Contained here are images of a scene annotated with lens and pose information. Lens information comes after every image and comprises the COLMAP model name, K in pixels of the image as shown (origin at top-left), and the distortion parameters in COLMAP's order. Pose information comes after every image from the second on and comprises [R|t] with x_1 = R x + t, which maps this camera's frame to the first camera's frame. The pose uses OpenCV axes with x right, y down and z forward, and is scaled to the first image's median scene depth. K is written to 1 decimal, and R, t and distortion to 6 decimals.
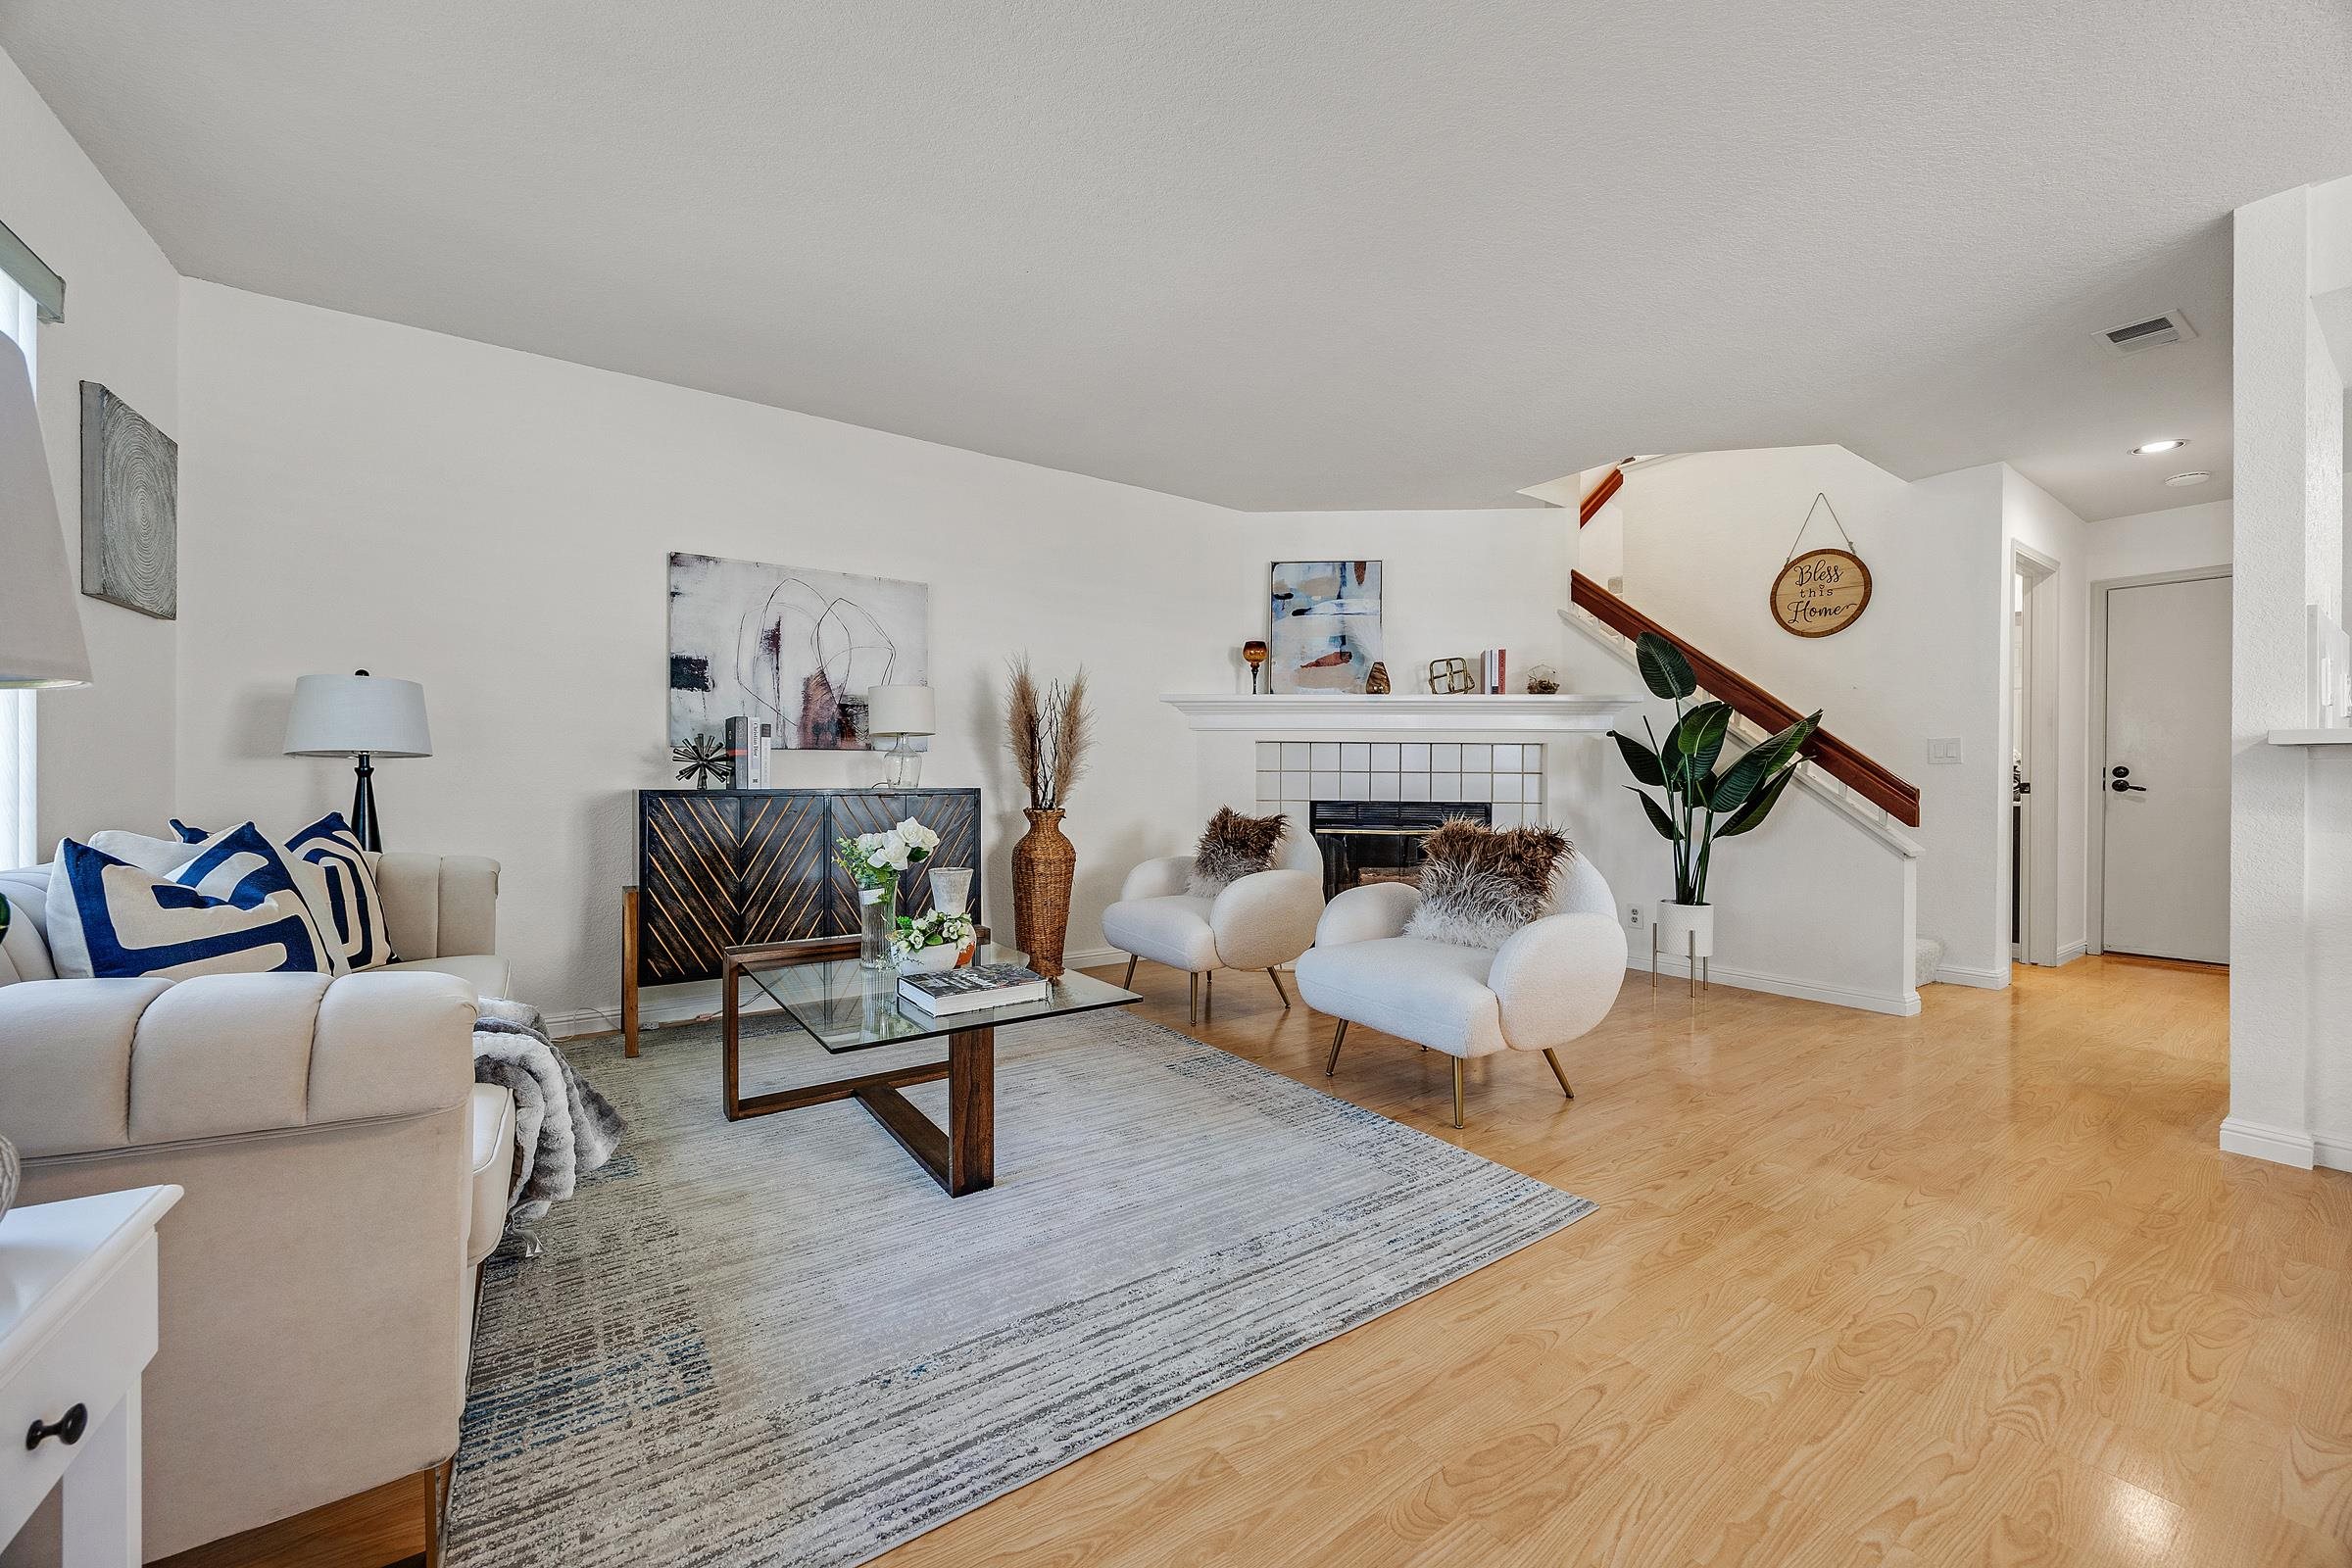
lens RADIAL K [[897.0, 0, 1176.3], [0, 897.0, 776.8], [0, 0, 1]] dist [-0.001794, 0.000168]
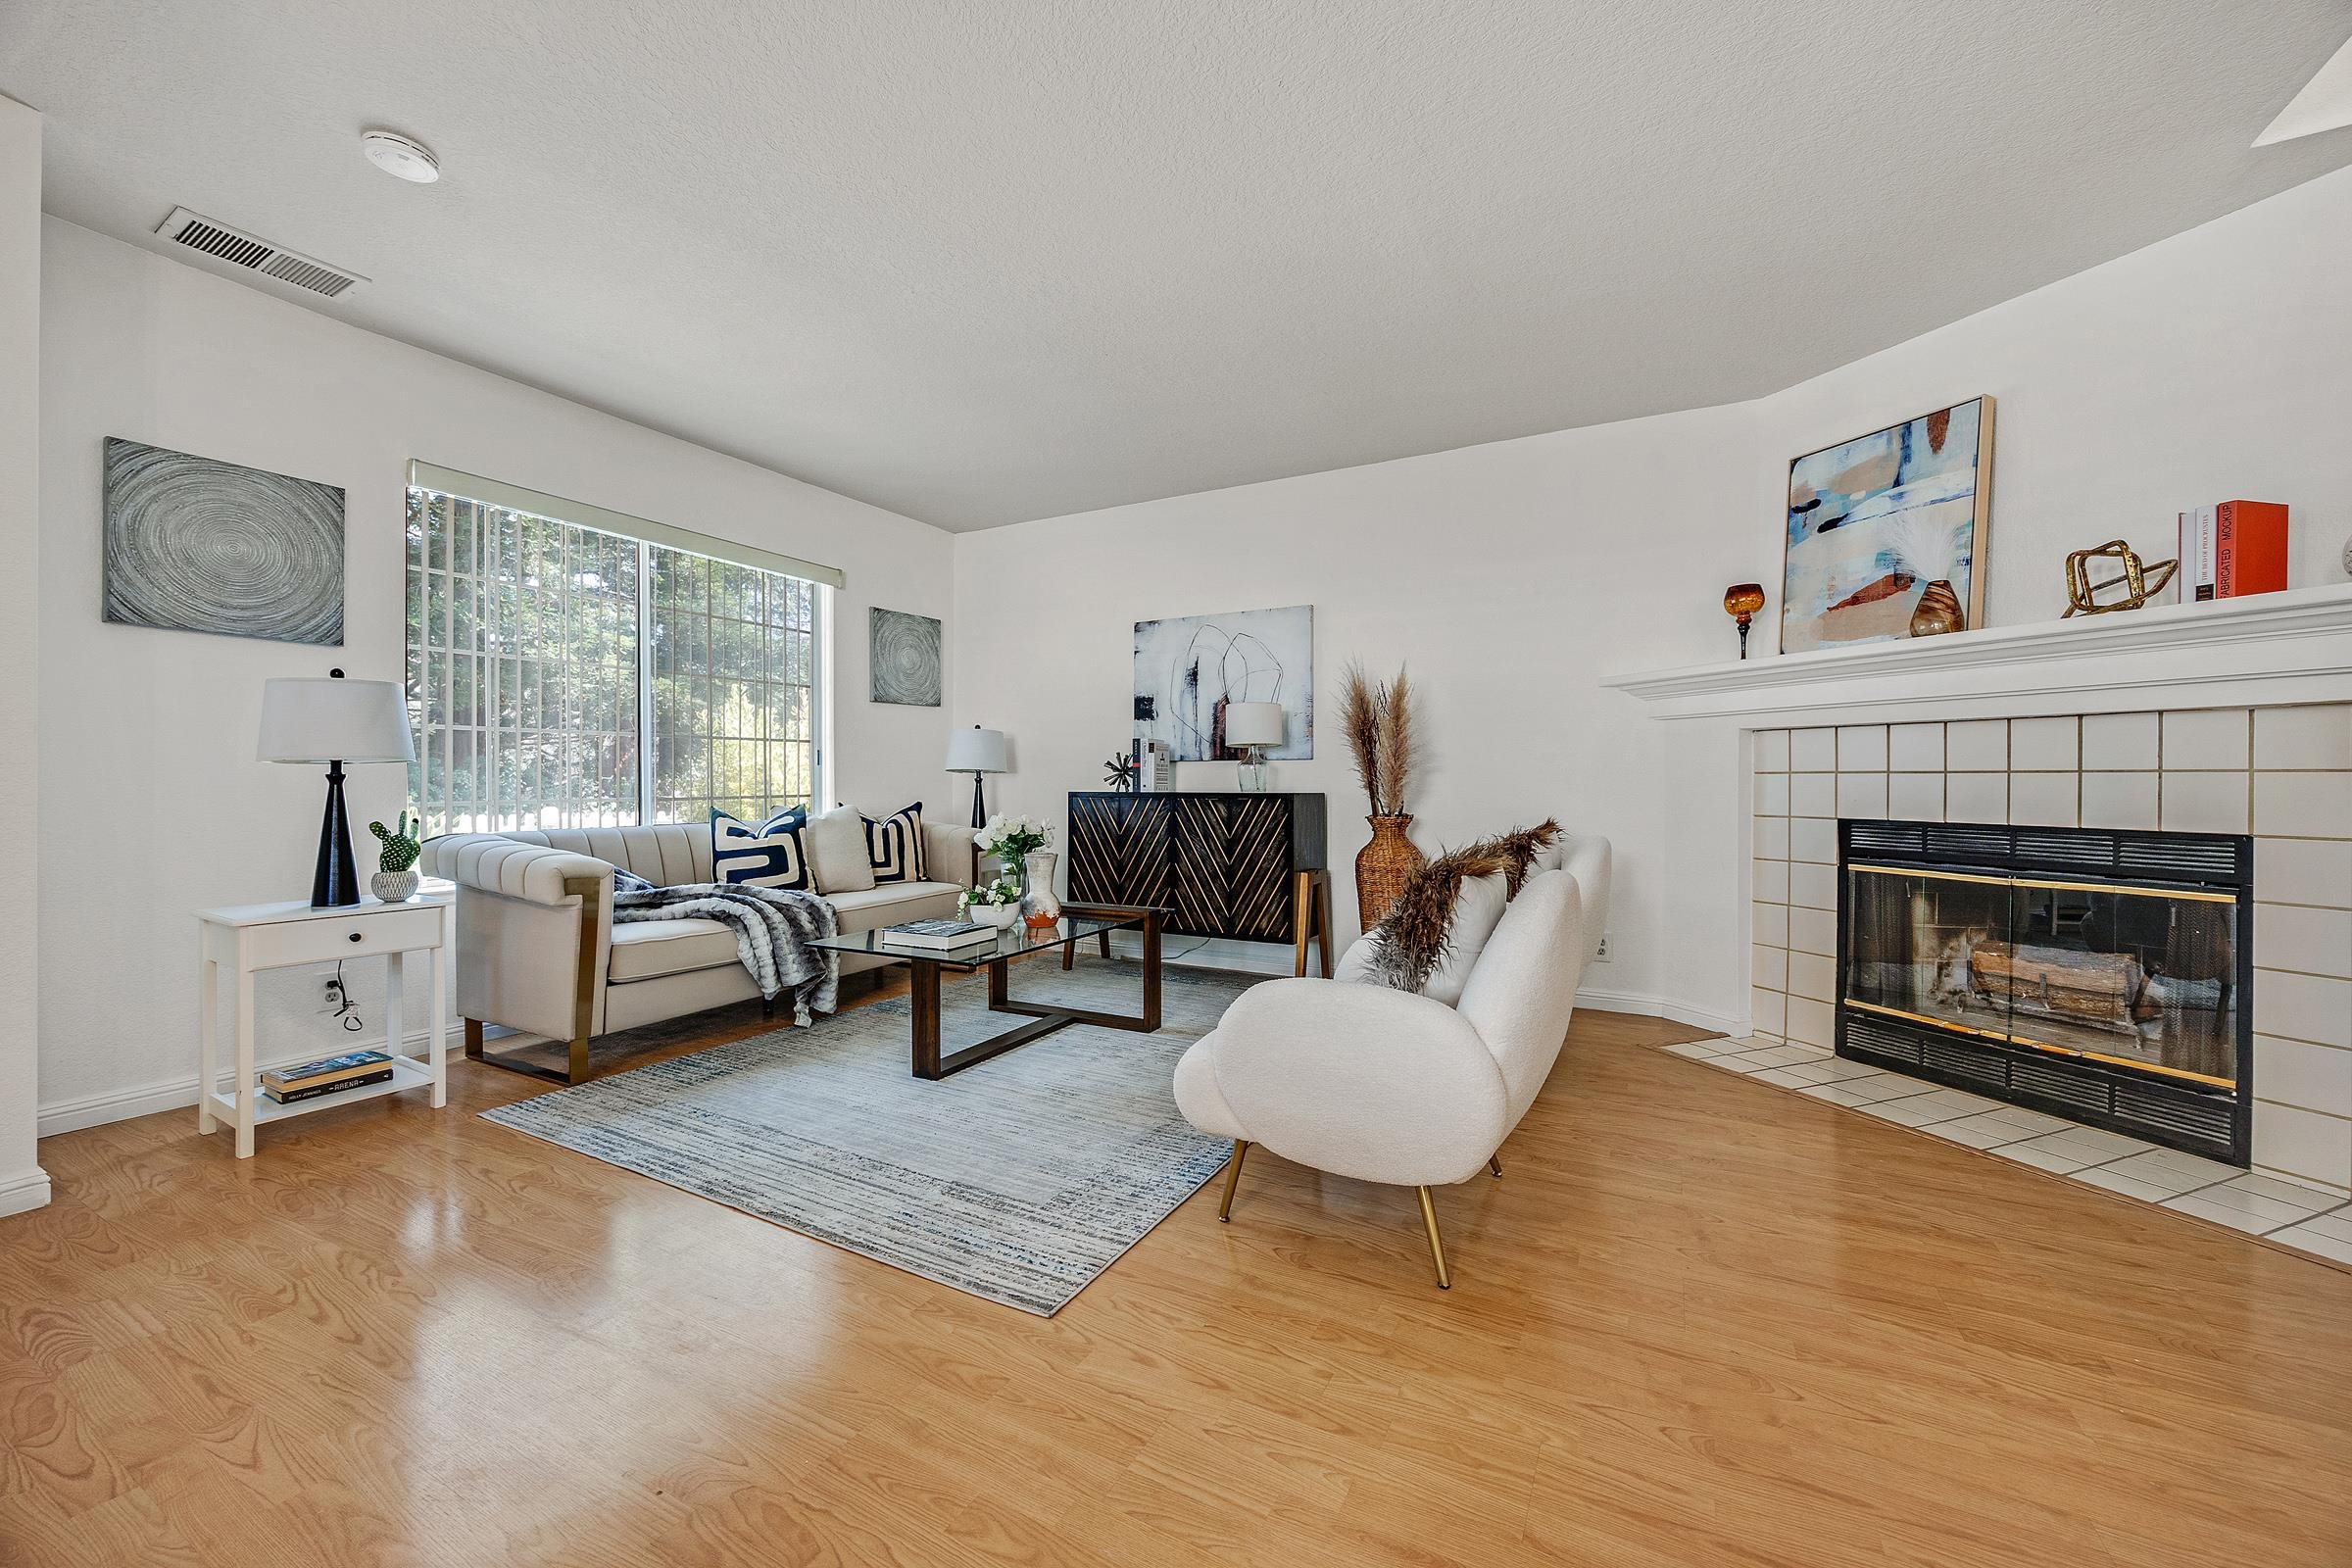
lens RADIAL K [[897.0, 0, 1178.8], [0, 897.0, 775.8], [0, 0, 1]] dist [-0.001794, 0.000168]
pose [[0.453906, -0.009107, -0.891003, 0.625423], [0.002069, 0.999956, -0.009167, 0.001448], [0.891047, 0.002317, 0.453905, 0.370792]]
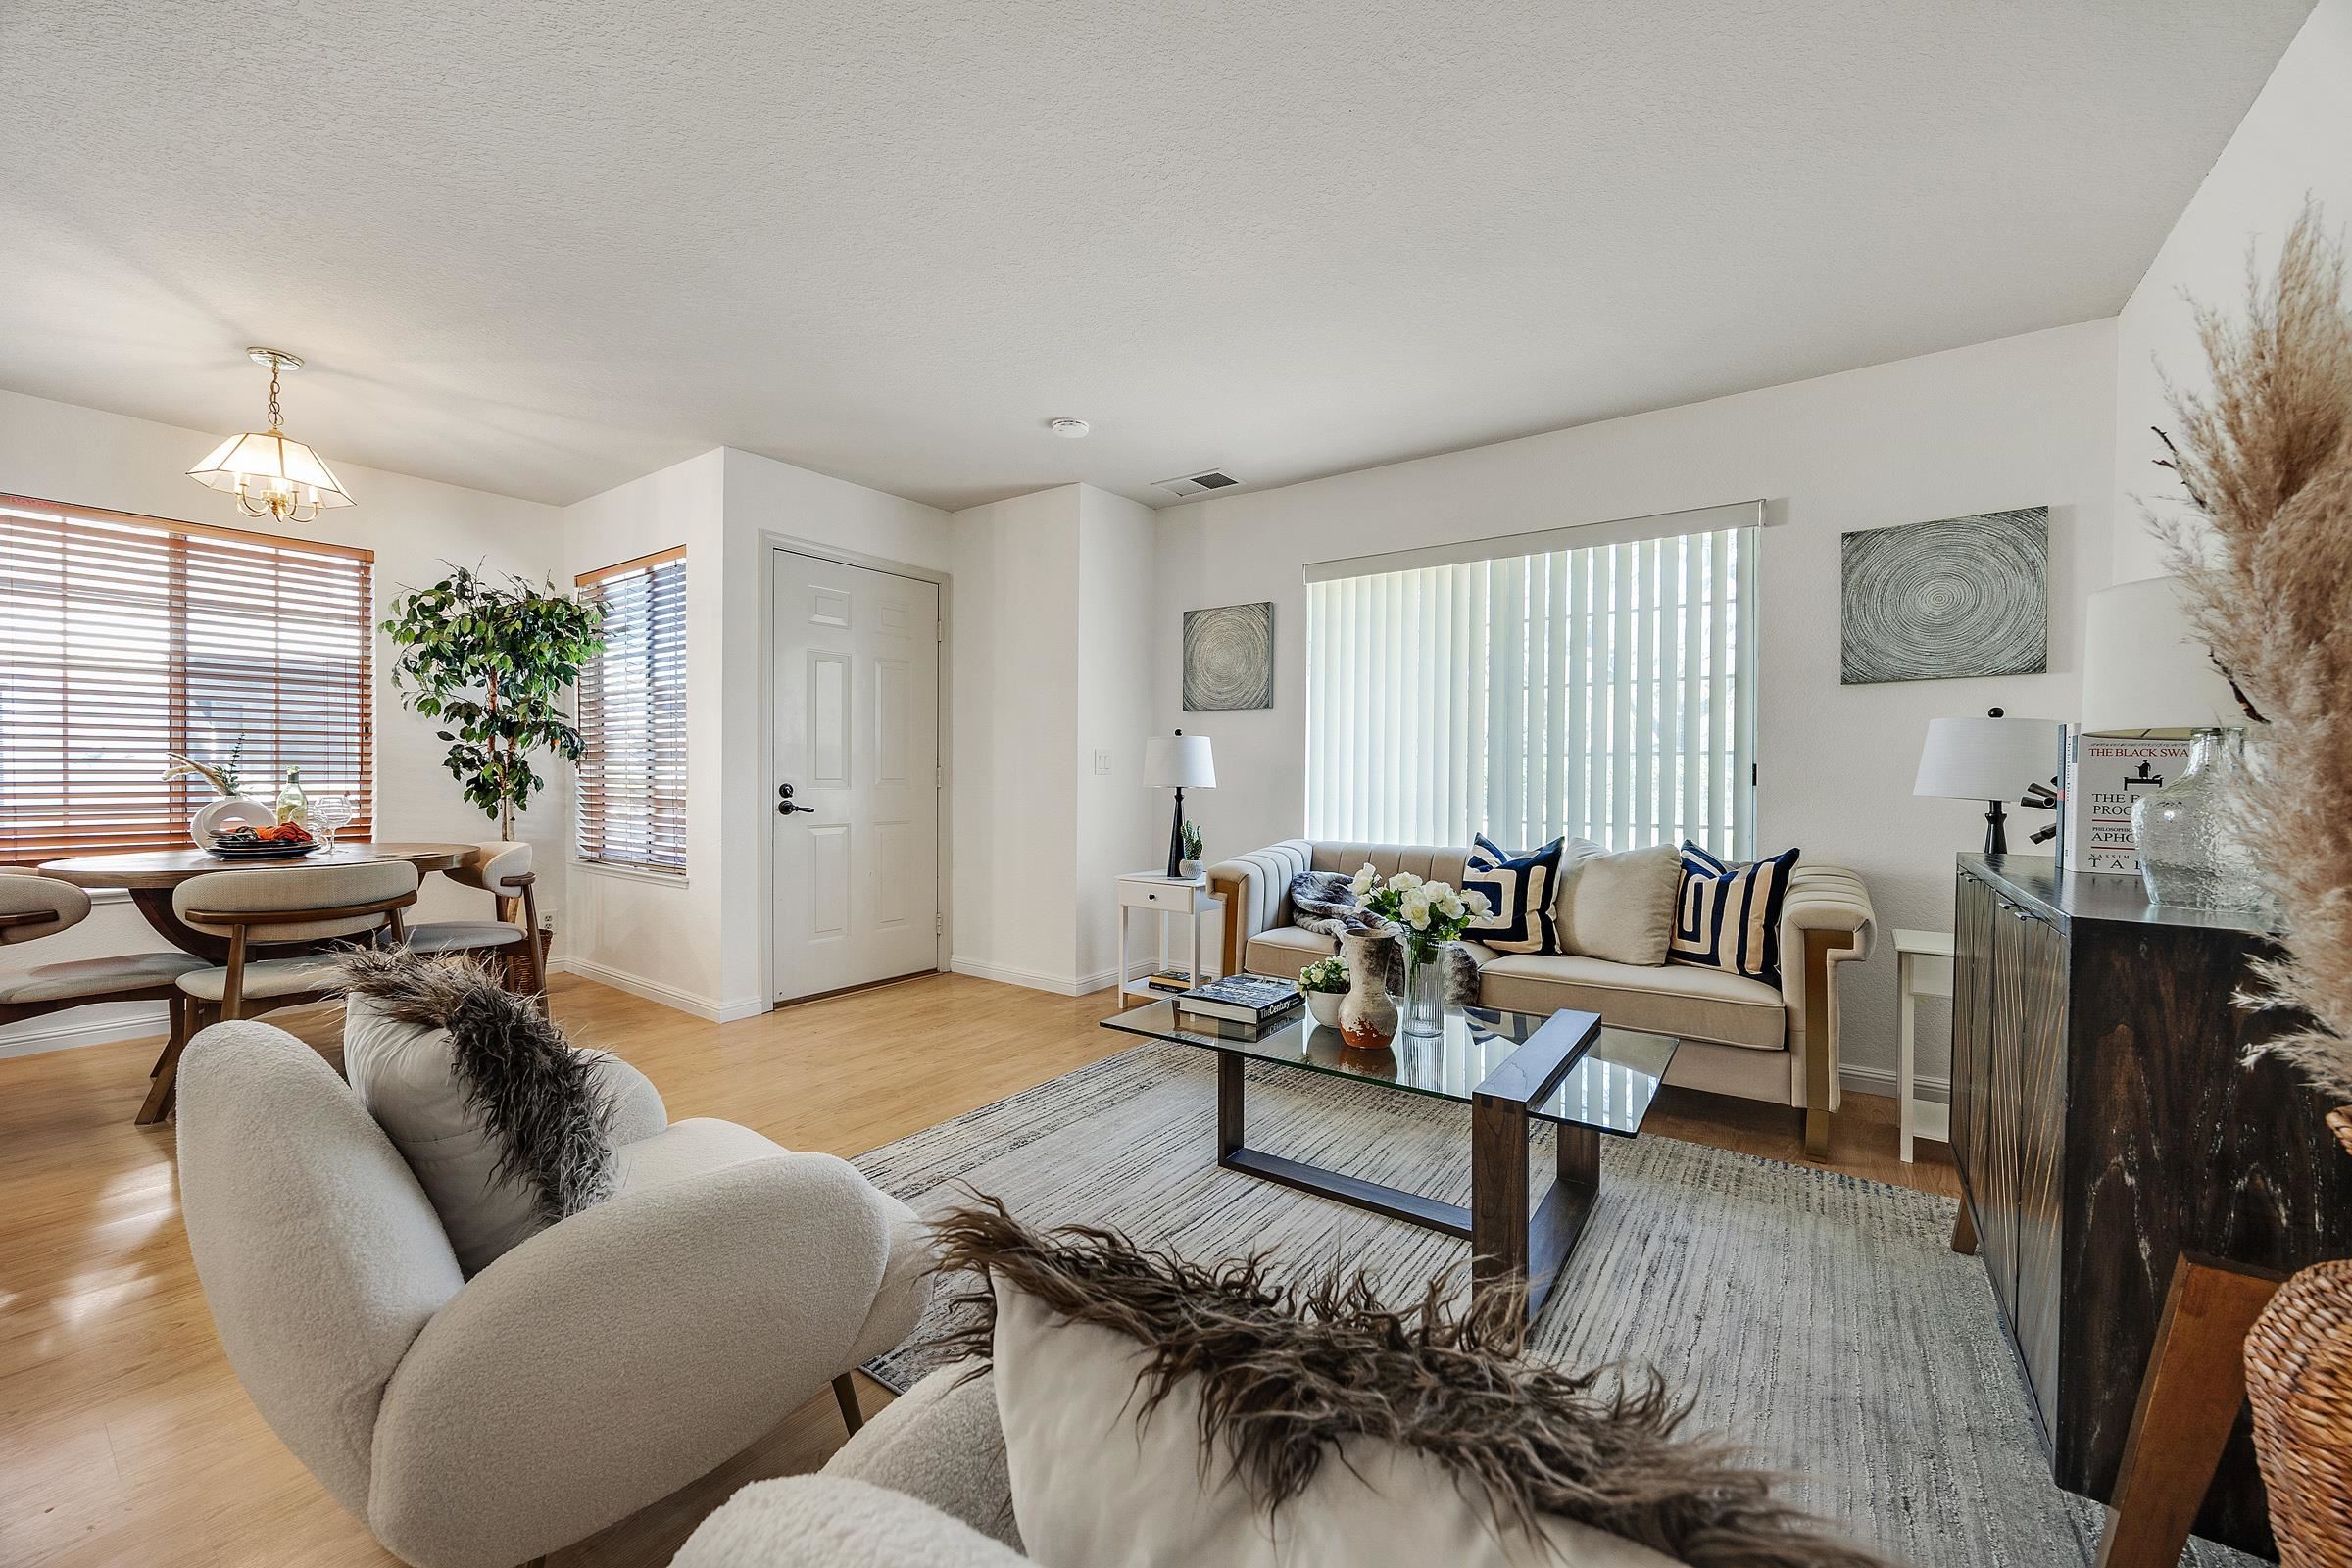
lens RADIAL K [[897.0, 0, 1184.9], [0, 897.0, 793.4], [0, 0, 1]] dist [-0.001794, 0.000168]
pose [[-0.937060, -0.025892, -0.348208, 0.118692], [-0.024868, 0.999663, -0.007411, -0.000866], [0.348283, 0.001715, -0.937388, 1.088926]]
